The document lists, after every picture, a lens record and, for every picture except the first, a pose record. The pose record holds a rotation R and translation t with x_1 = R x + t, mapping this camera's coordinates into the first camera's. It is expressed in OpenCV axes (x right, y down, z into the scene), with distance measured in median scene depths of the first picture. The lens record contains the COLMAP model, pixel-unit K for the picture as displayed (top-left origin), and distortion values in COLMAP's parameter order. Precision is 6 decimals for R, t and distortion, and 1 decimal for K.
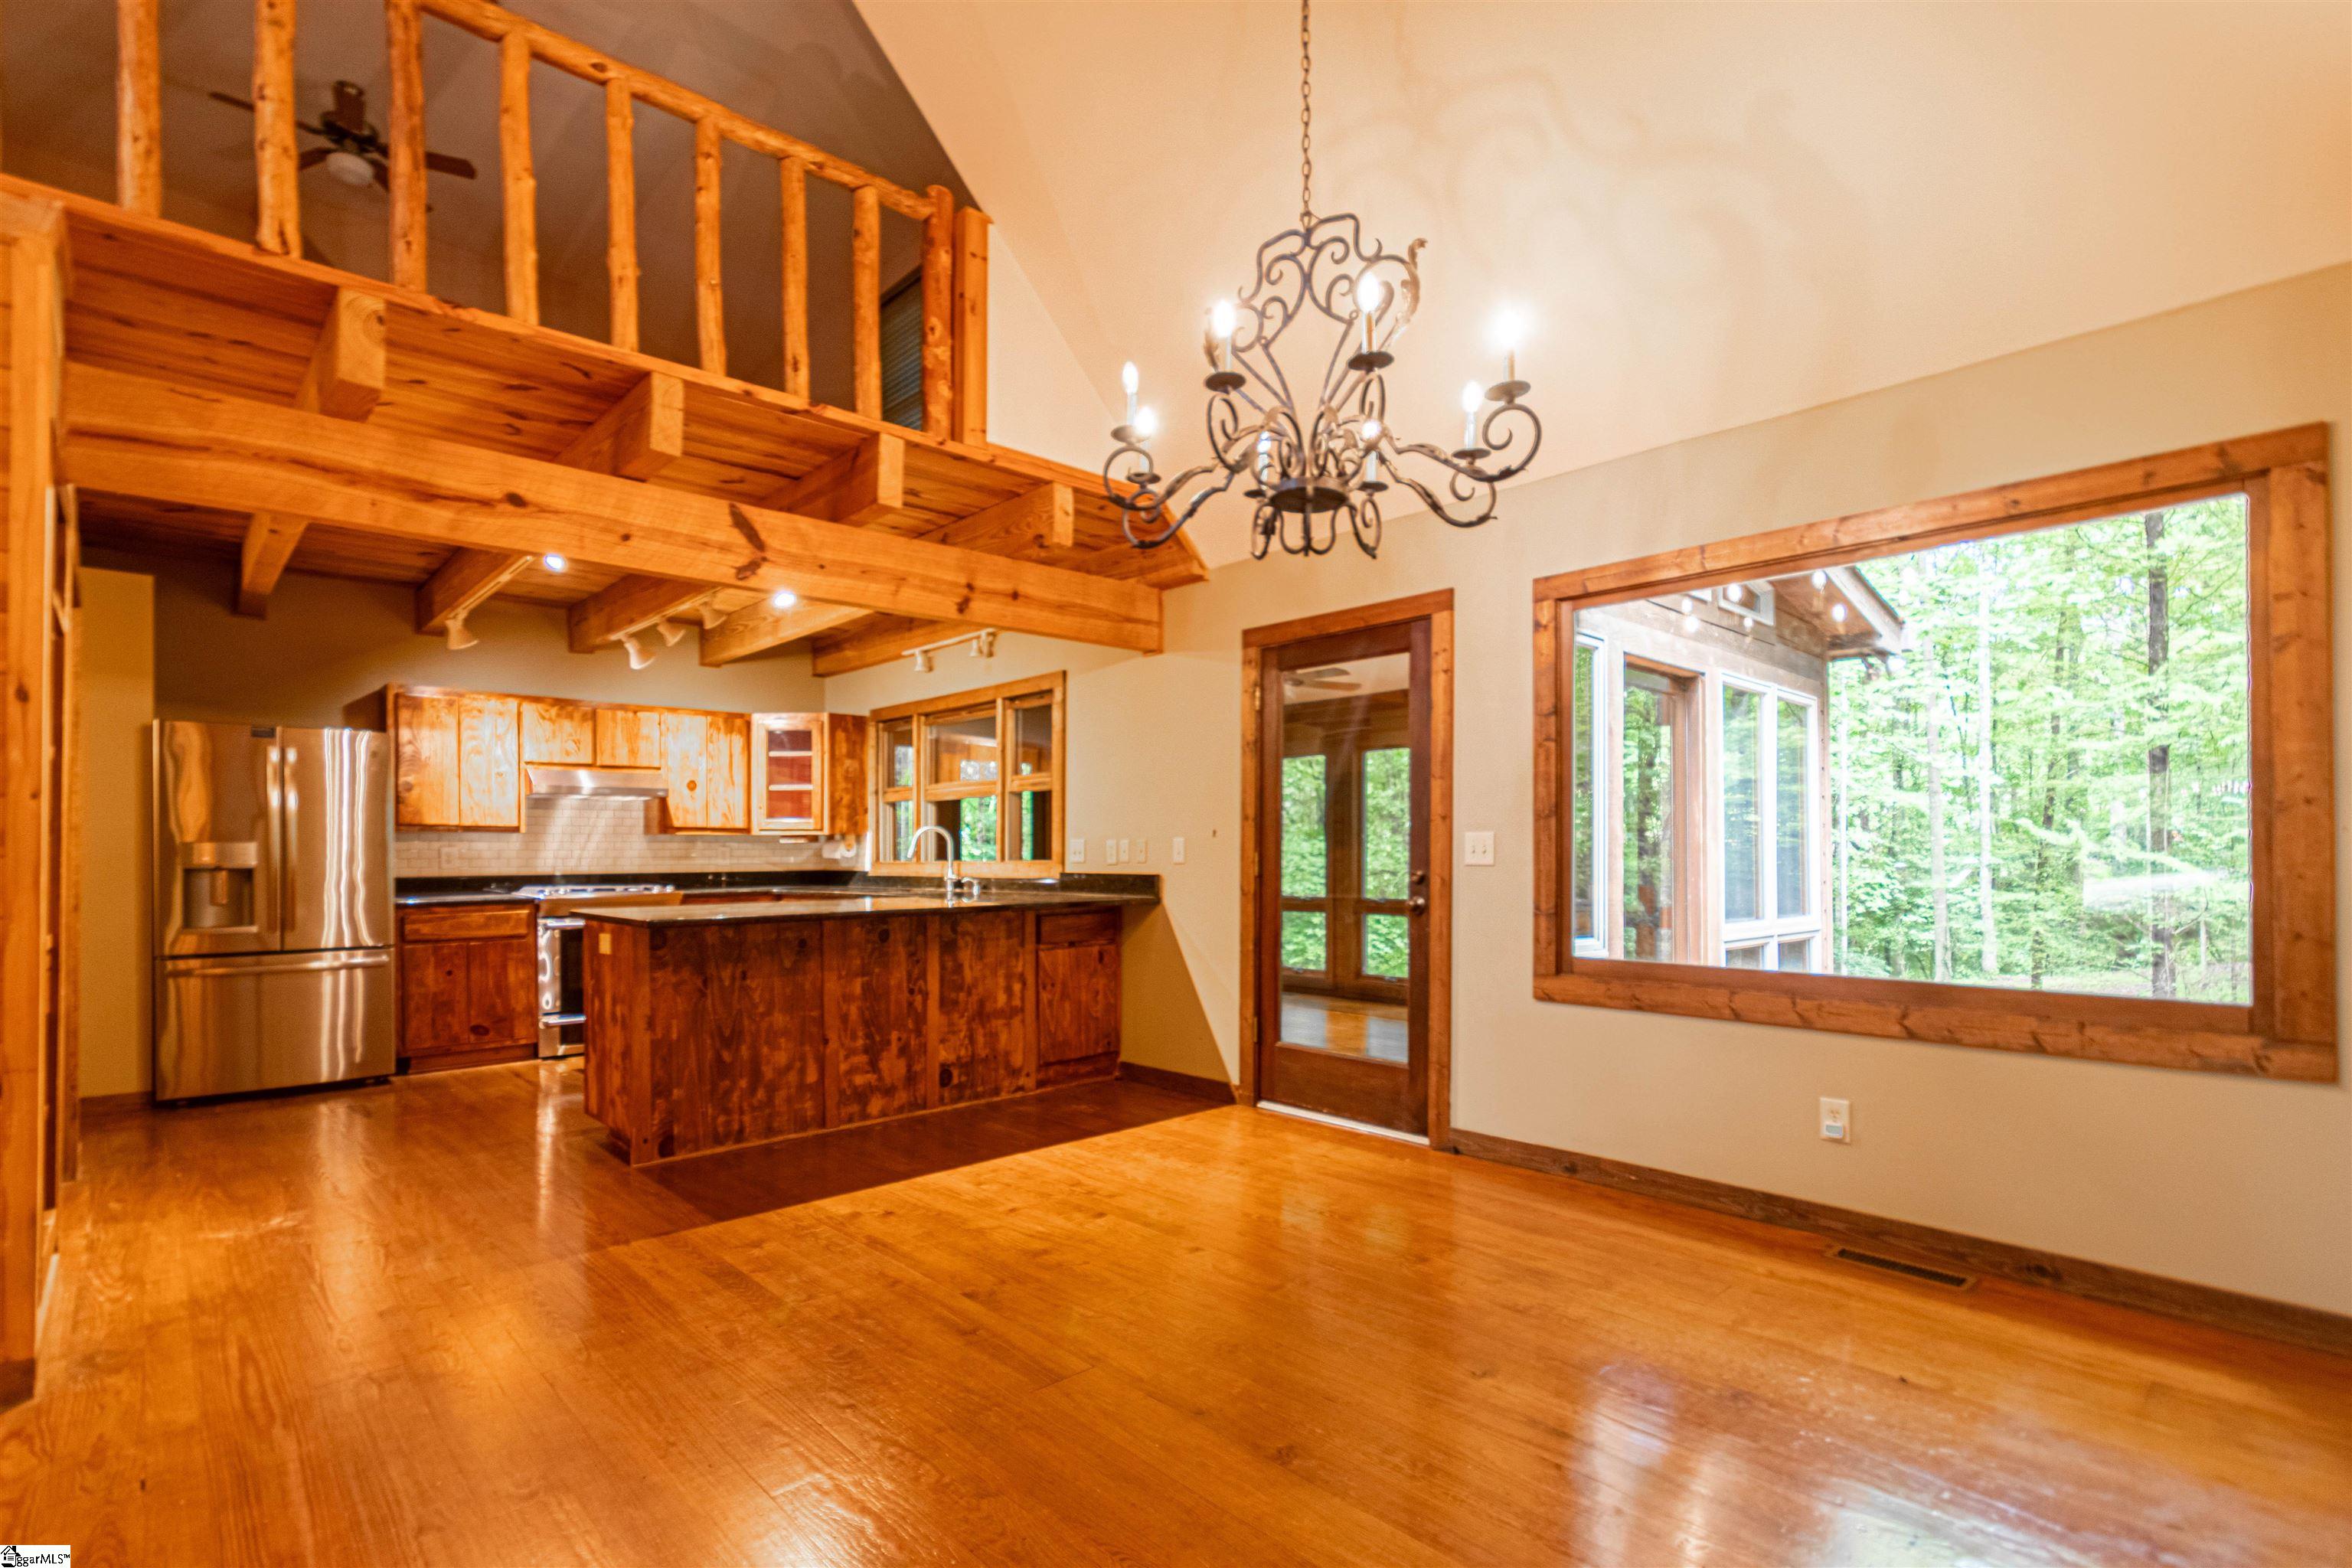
lens RADIAL K [[1137.3, 0, 1187.9], [0, 1137.3, 856.4], [0, 0, 1]] dist [0.006120, 0.003030]
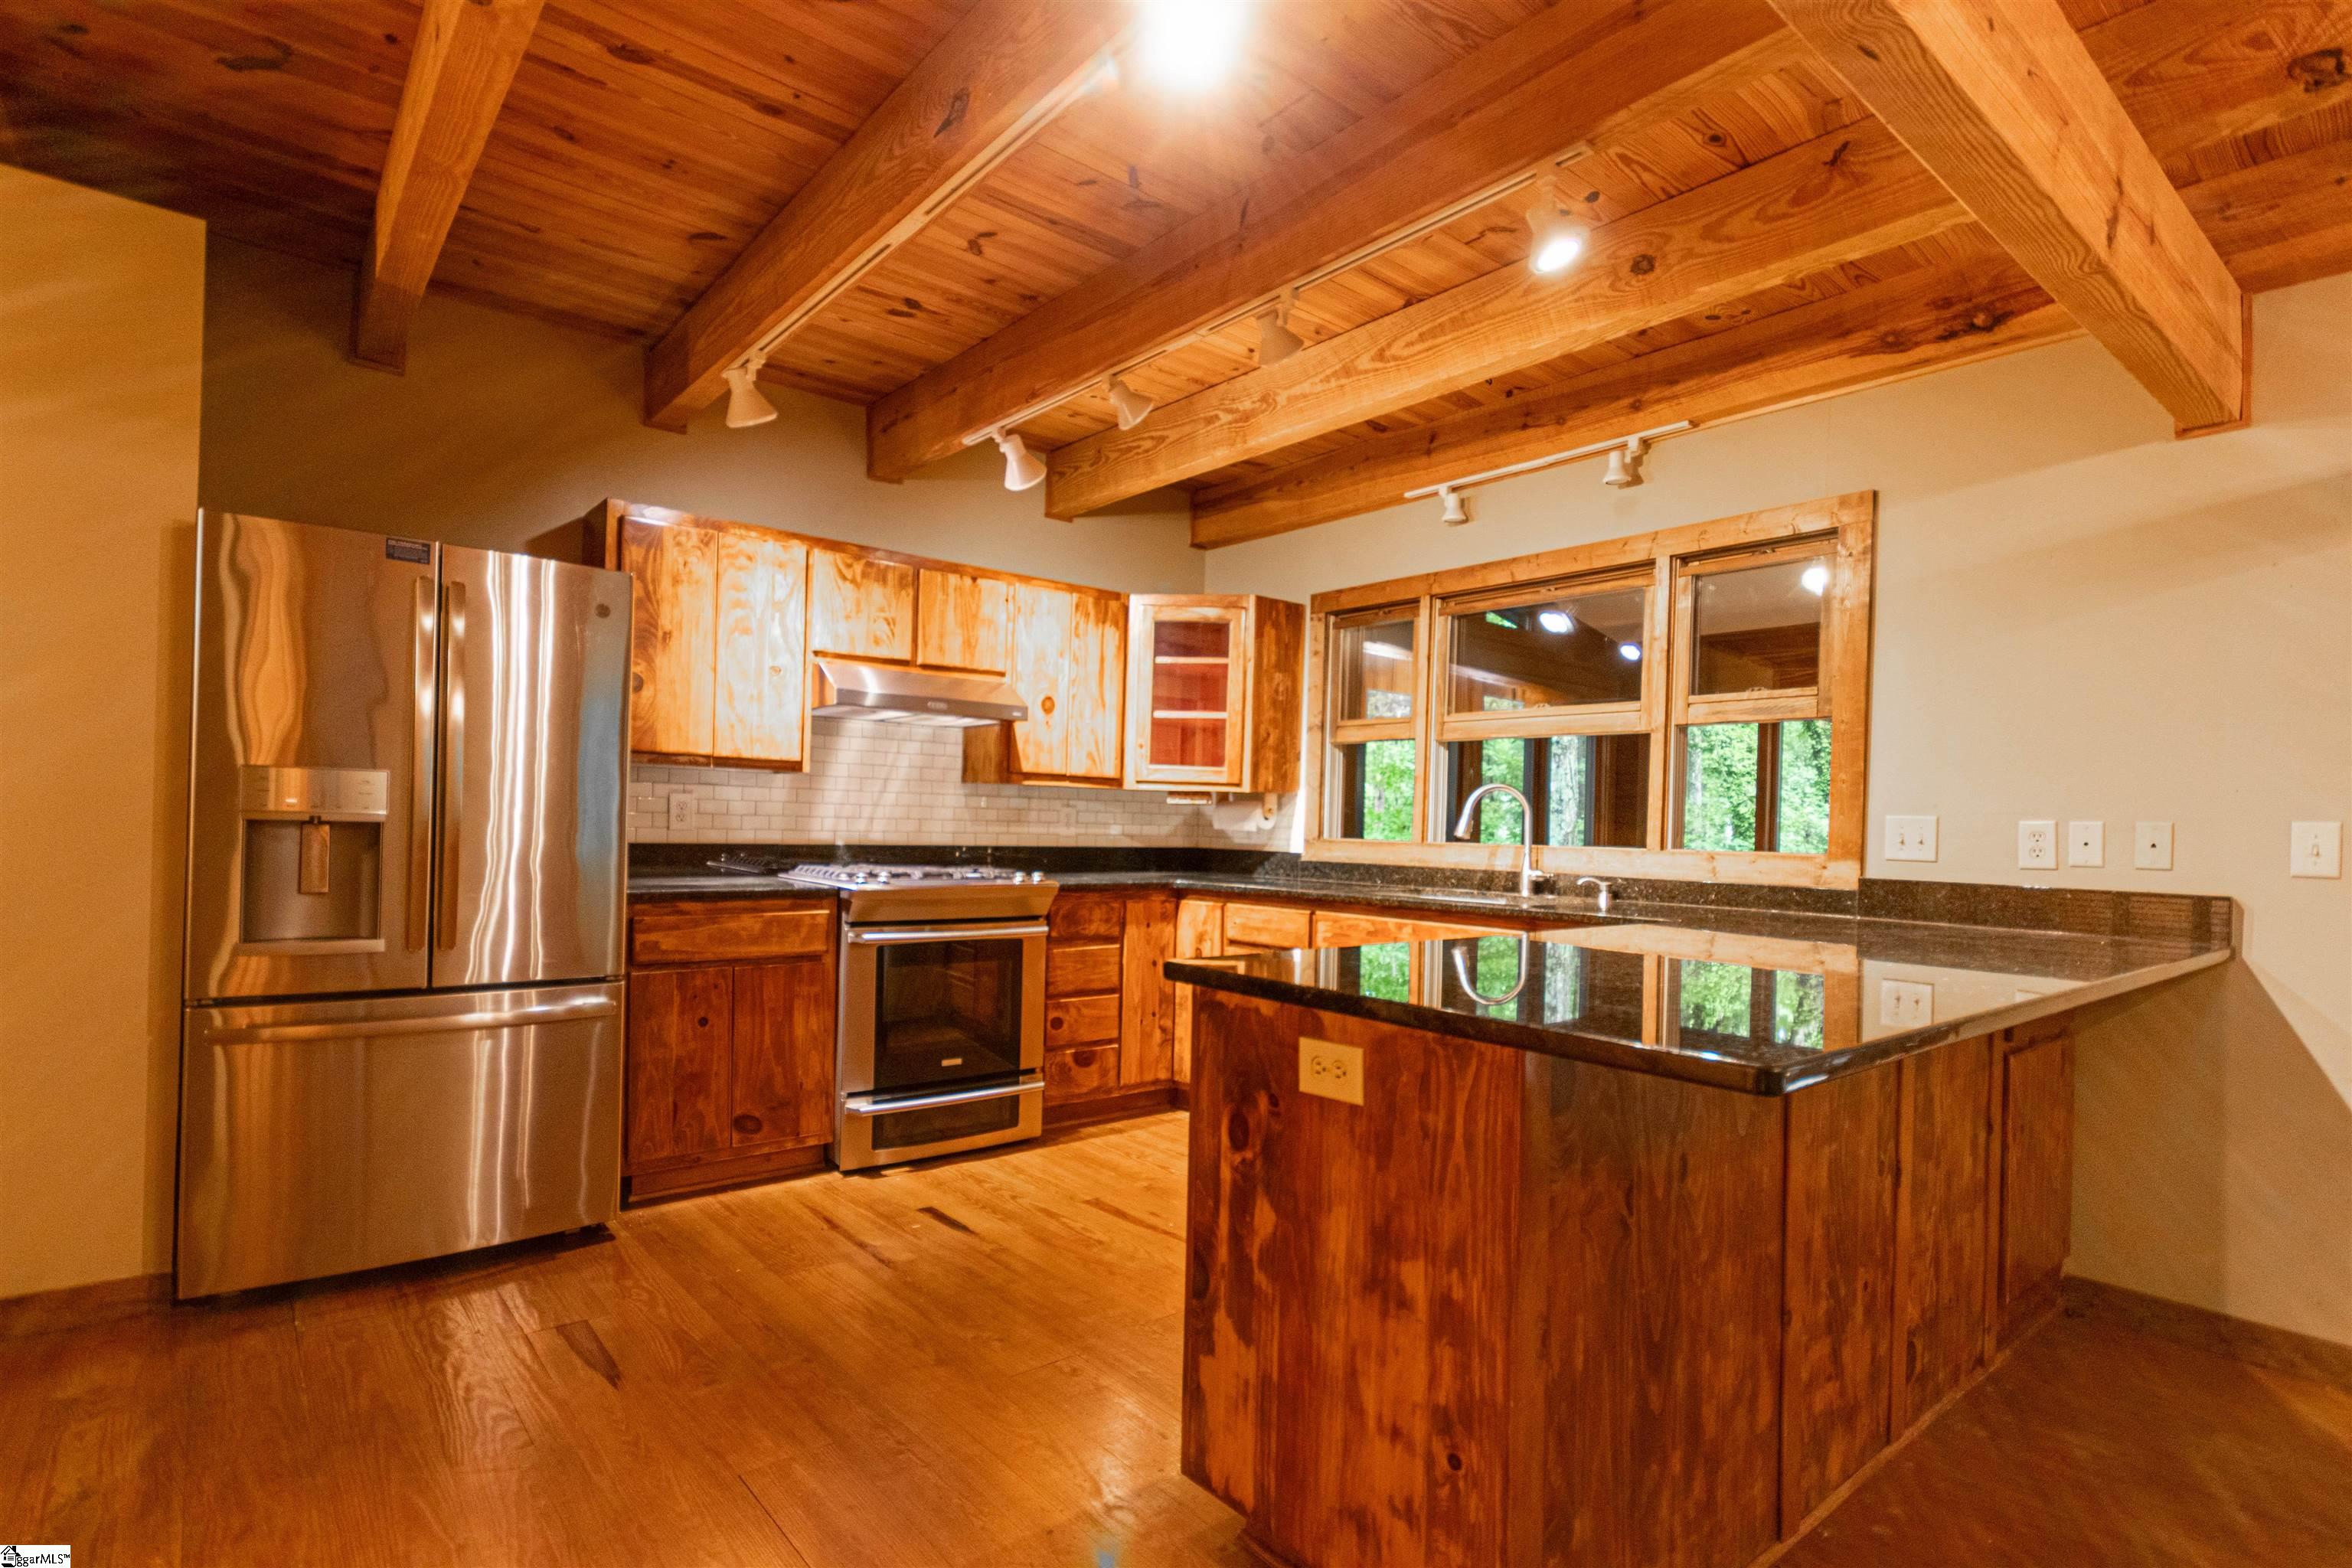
lens RADIAL K [[1137.3, 0, 1152.2], [0, 1137.3, 829.7], [0, 0, 1]] dist [0.006120, 0.003030]
pose [[0.998016, 0.033168, -0.053507, -0.387958], [-0.032987, 0.999447, 0.004262, -0.000054], [0.053619, -0.002489, 0.998558, 0.444005]]
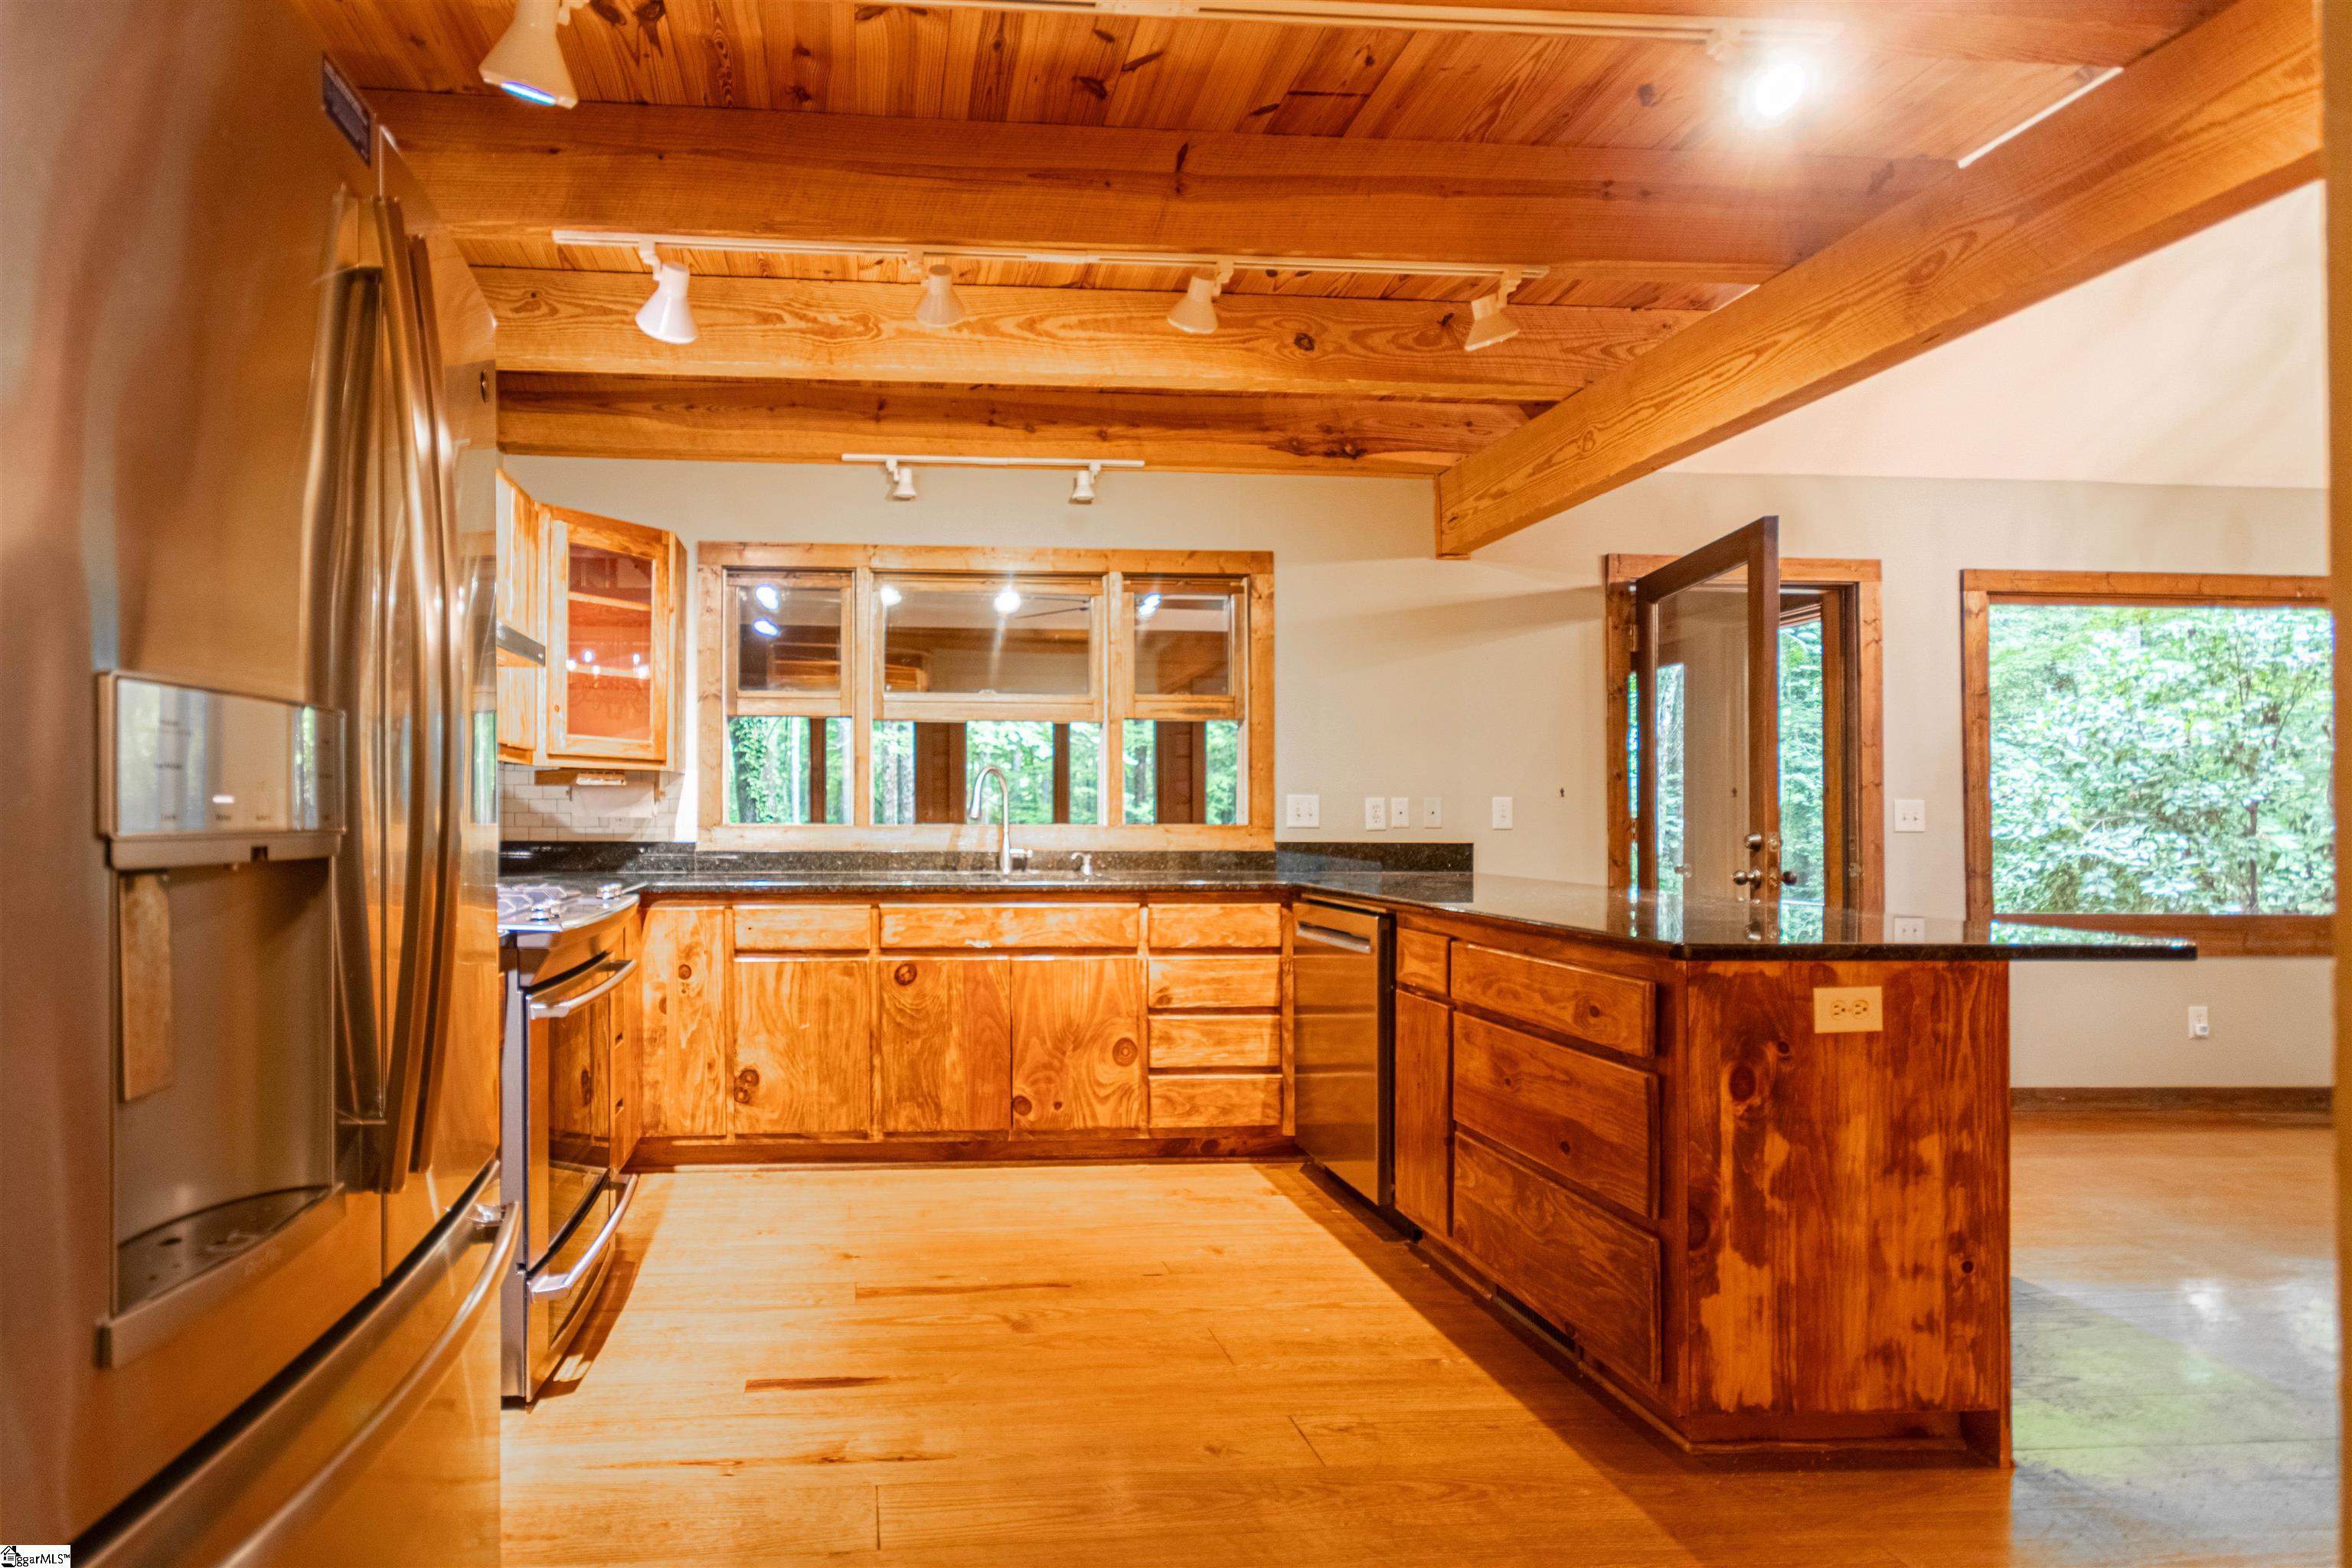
lens RADIAL K [[1081.5, 0, 1160.6], [0, 1081.5, 821.3], [0, 0, 1]] dist [0.005255, 0.000385]
pose [[0.632960, 0.005041, 0.774168, -0.635450], [-0.006756, 0.999977, -0.000988, 0.002335], [-0.774155, -0.004605, 0.632979, 0.607228]]
